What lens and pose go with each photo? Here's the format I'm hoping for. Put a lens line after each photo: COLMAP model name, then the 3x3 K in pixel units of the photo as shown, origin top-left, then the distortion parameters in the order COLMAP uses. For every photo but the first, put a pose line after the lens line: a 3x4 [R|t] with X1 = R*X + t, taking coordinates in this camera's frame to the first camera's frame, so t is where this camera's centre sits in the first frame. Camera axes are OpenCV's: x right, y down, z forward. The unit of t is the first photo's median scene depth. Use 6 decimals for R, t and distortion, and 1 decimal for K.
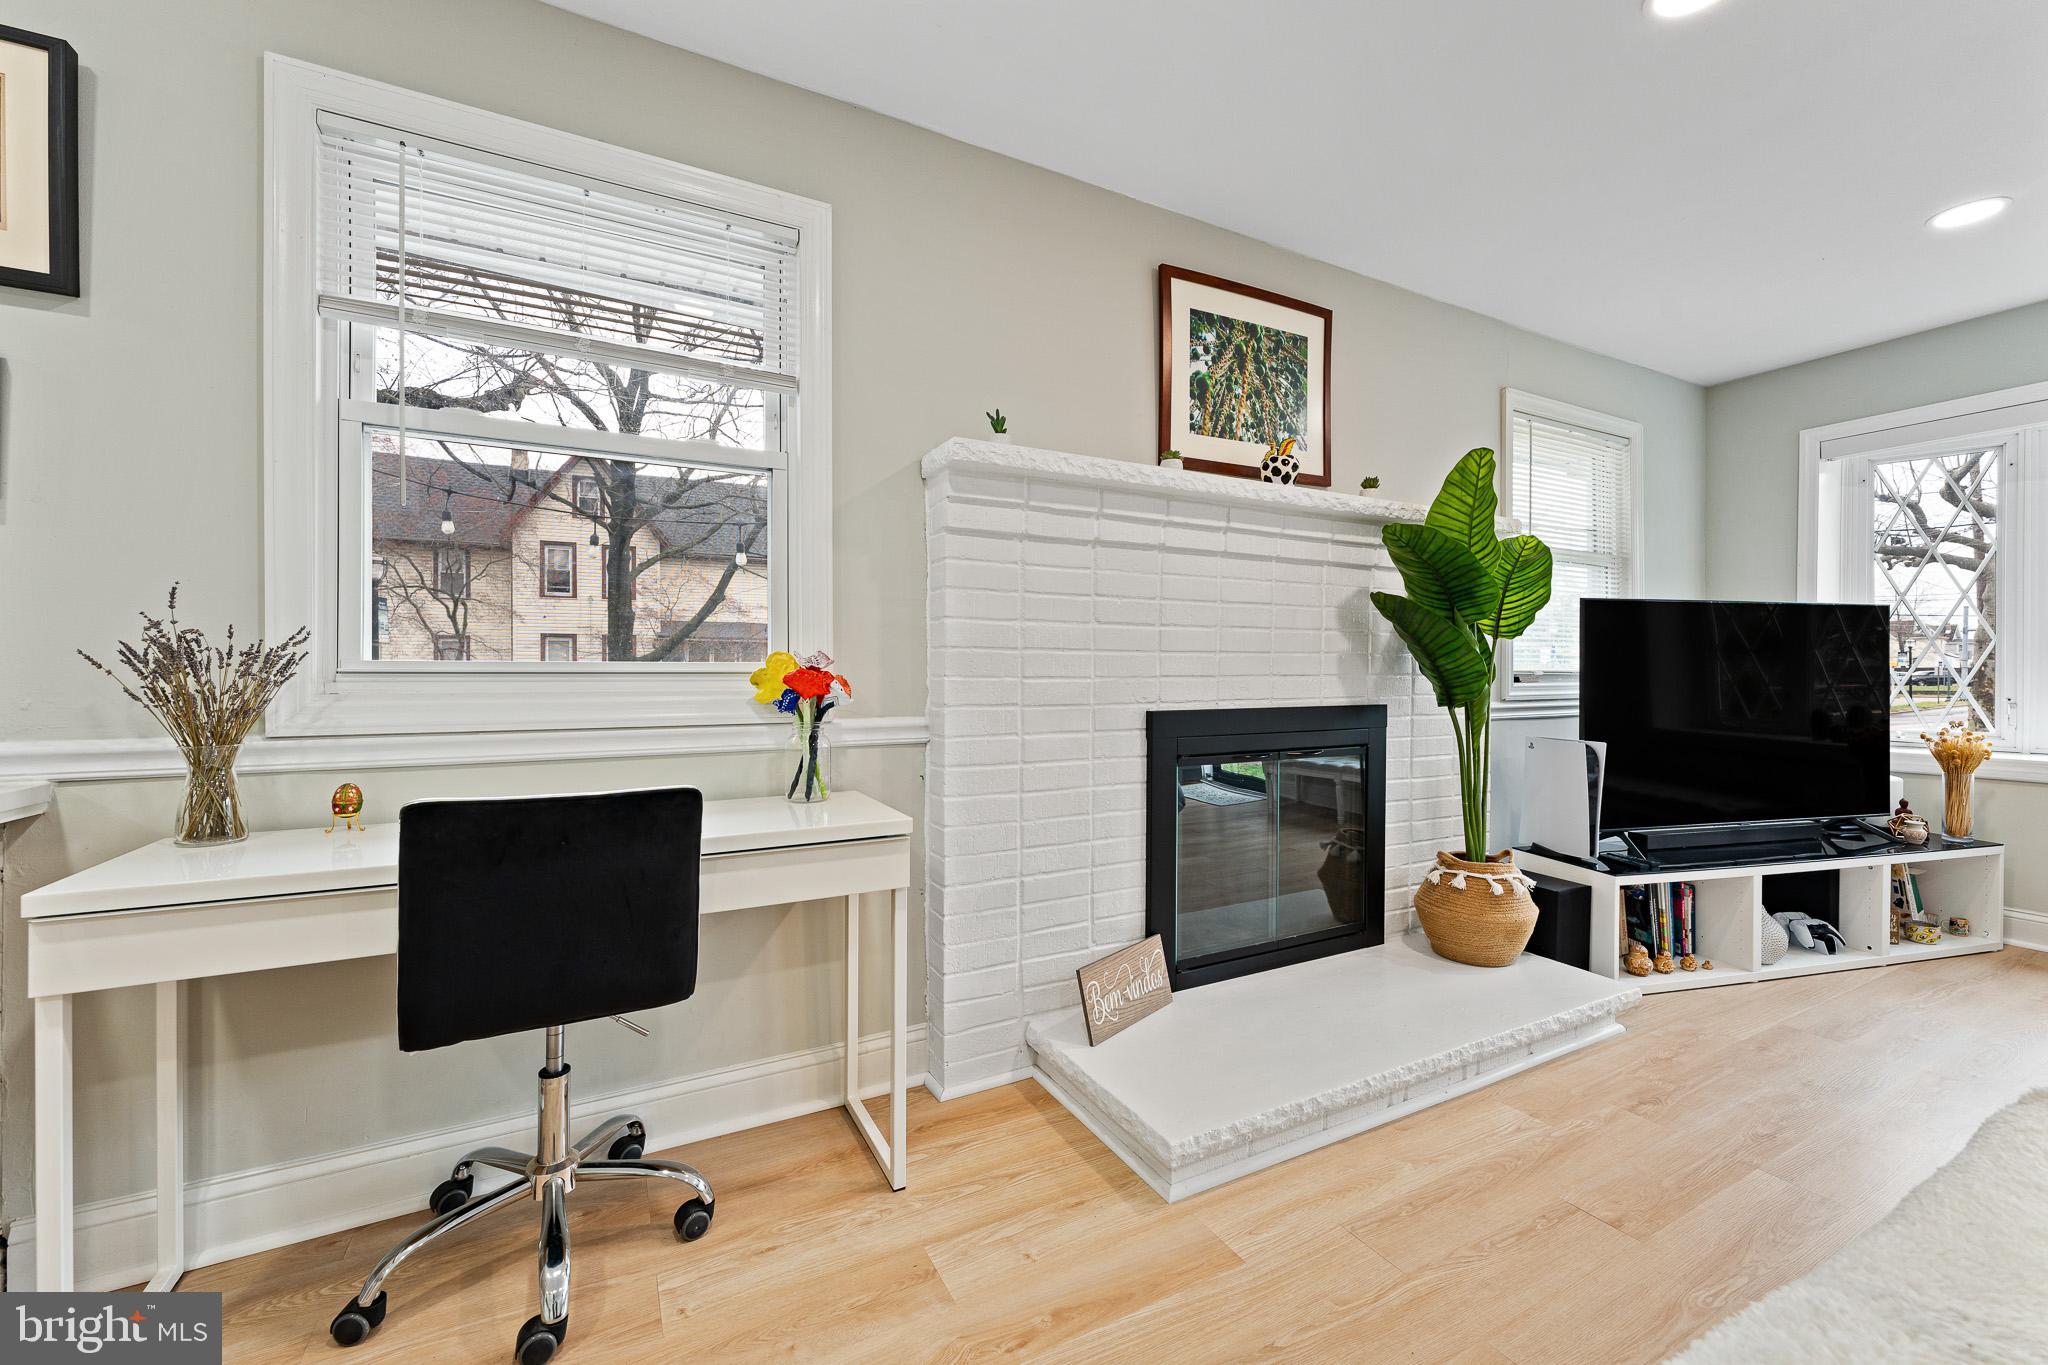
lens RADIAL K [[821.4, 0, 1026.4], [0, 821.4, 672.8], [0, 0, 1]] dist [0.001265, 0.000071]
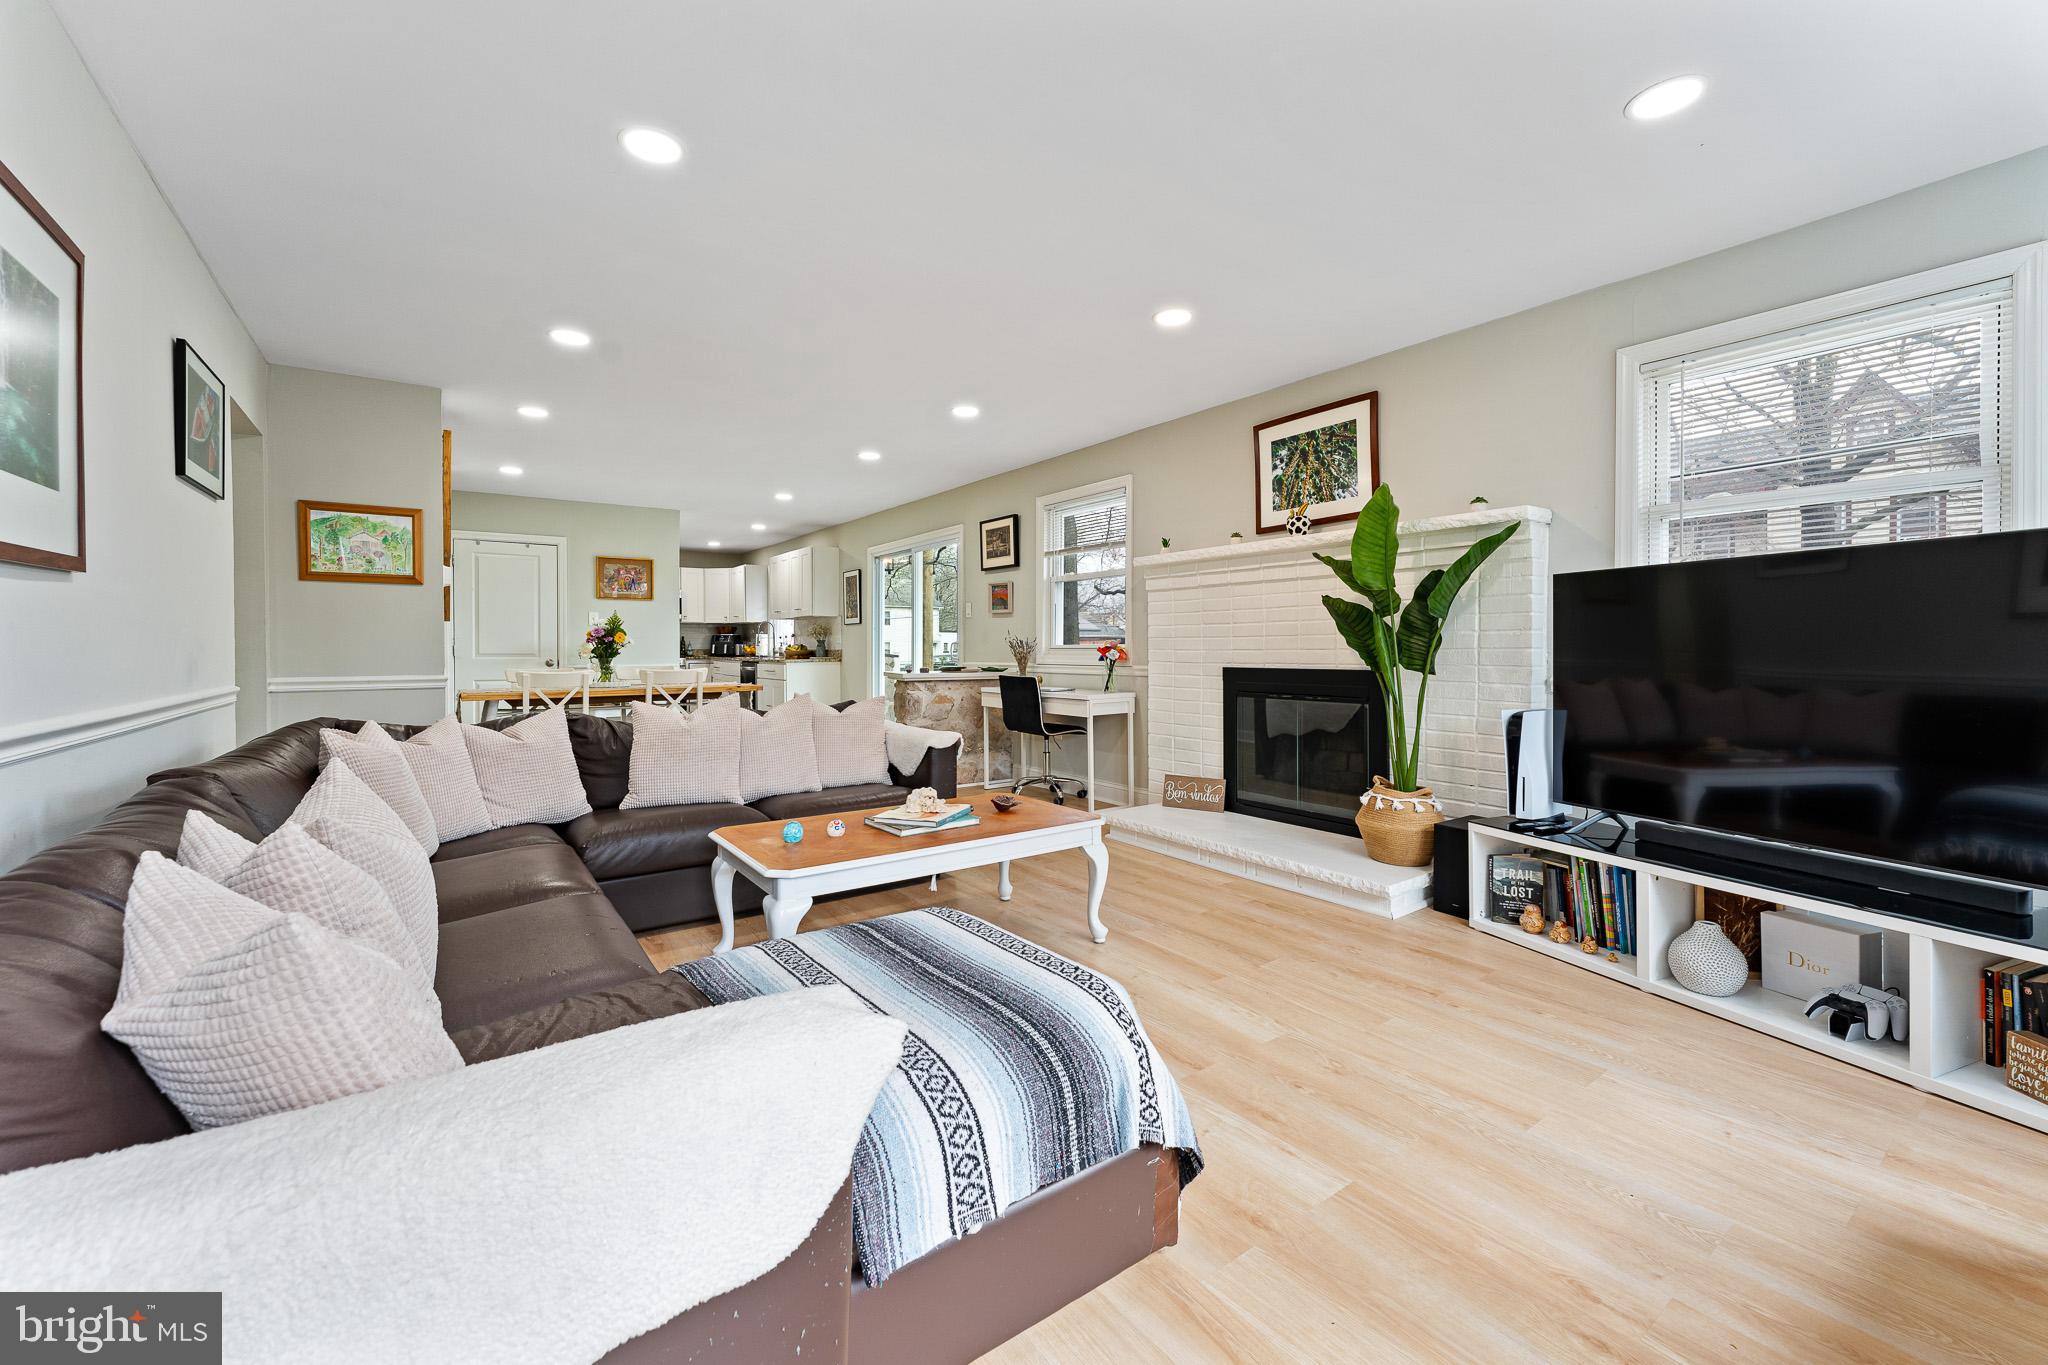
lens RADIAL K [[821.4, 0, 1021.3], [0, 821.4, 680.3], [0, 0, 1]] dist [0.001265, 0.000071]
pose [[0.123861, 0.036989, -0.991610, 1.878881], [-0.000855, 0.999309, 0.037170, 0.004738], [0.992299, -0.003756, 0.123807, 0.240738]]
